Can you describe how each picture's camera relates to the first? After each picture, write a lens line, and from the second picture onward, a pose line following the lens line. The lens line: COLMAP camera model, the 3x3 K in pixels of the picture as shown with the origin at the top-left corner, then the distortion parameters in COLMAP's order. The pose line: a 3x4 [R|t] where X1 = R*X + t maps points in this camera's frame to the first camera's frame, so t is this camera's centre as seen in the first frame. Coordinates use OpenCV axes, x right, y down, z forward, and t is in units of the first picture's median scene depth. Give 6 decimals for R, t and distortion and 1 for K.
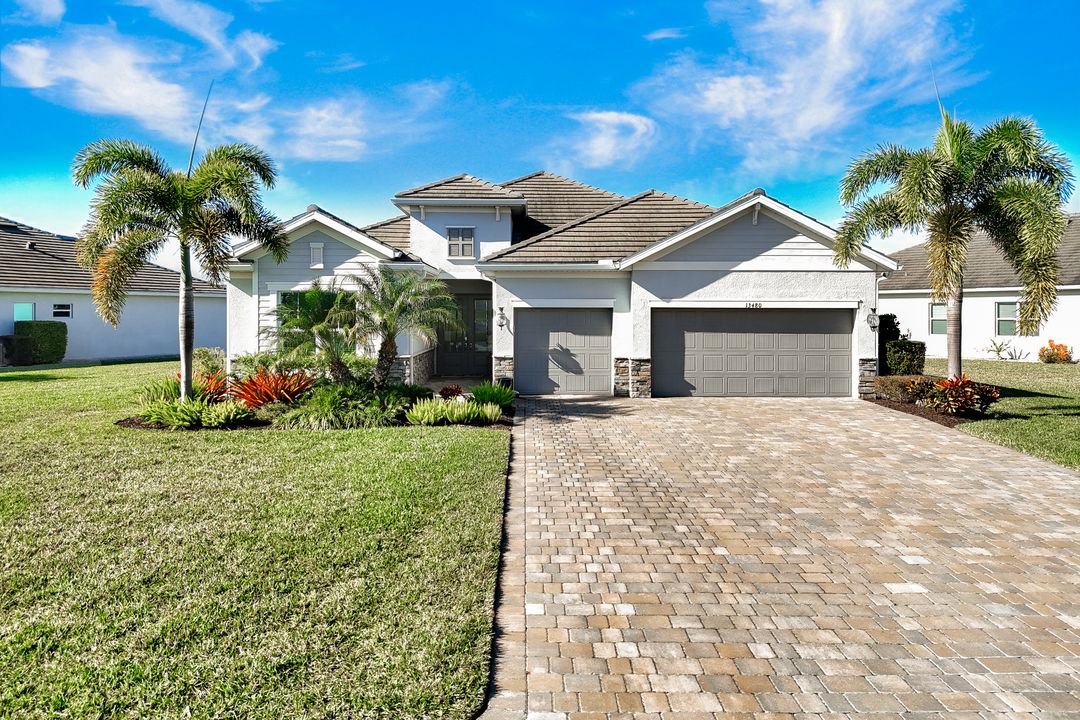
lens RADIAL K [[753.1, 0, 536.8], [0, 753.1, 340.9], [0, 0, 1]] dist [0.056732, -0.046823]
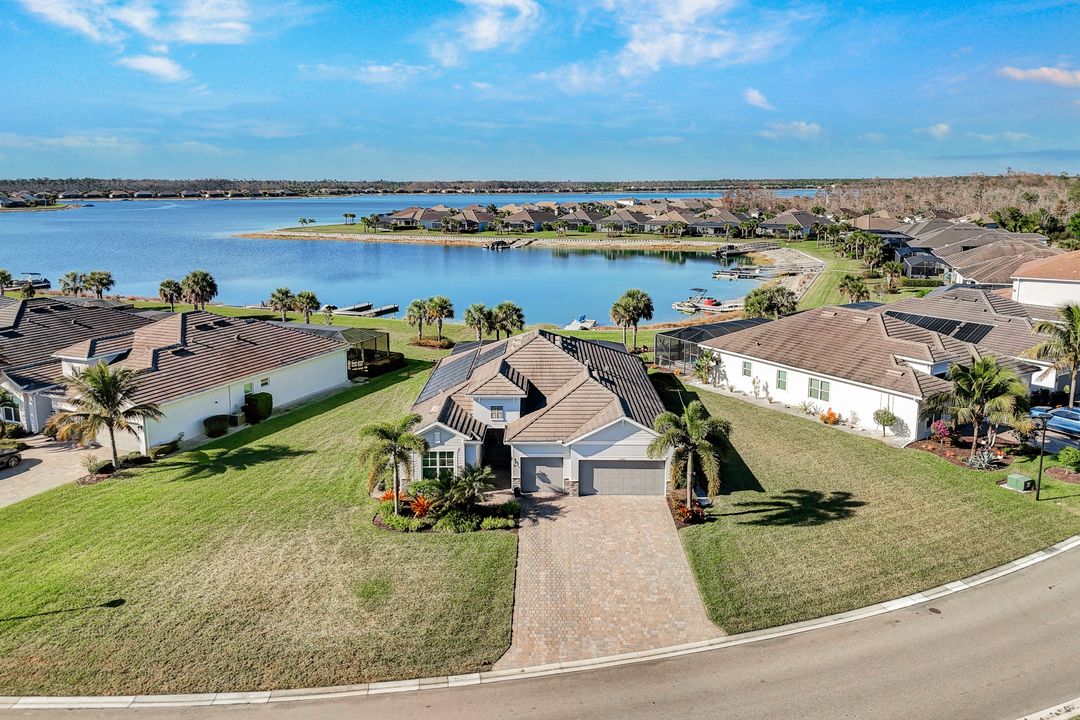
lens RADIAL K [[675.1, 0, 540.0], [0, 675.1, 360.0], [0, 0, 1]] dist [0.002179, -0.001325]
pose [[0.999787, -0.000959, -0.020598, 0.074189], [0.004153, 0.987812, 0.155594, -0.677632], [0.020198, -0.155647, 0.987606, -1.028532]]
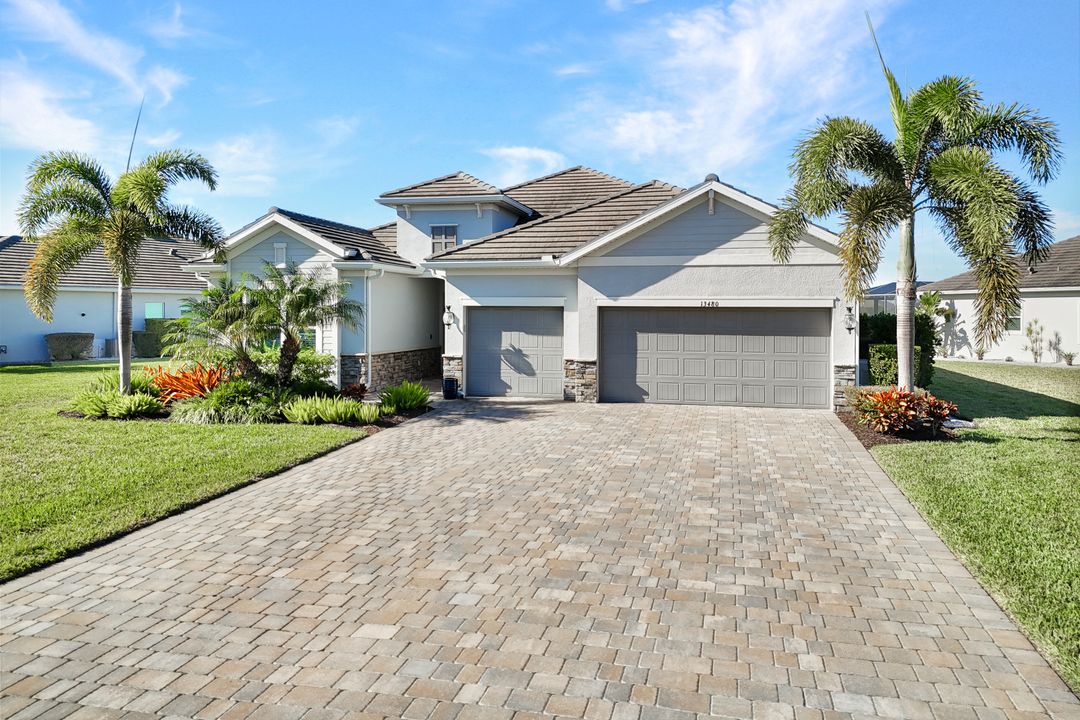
lens RADIAL K [[753.1, 0, 536.8], [0, 753.1, 340.9], [0, 0, 1]] dist [0.056732, -0.046823]
pose [[0.971940, 0.011609, -0.234941, 0.296516], [-0.011703, 0.999931, 0.000994, -0.001299], [0.234937, 0.001784, 0.972009, 0.075960]]
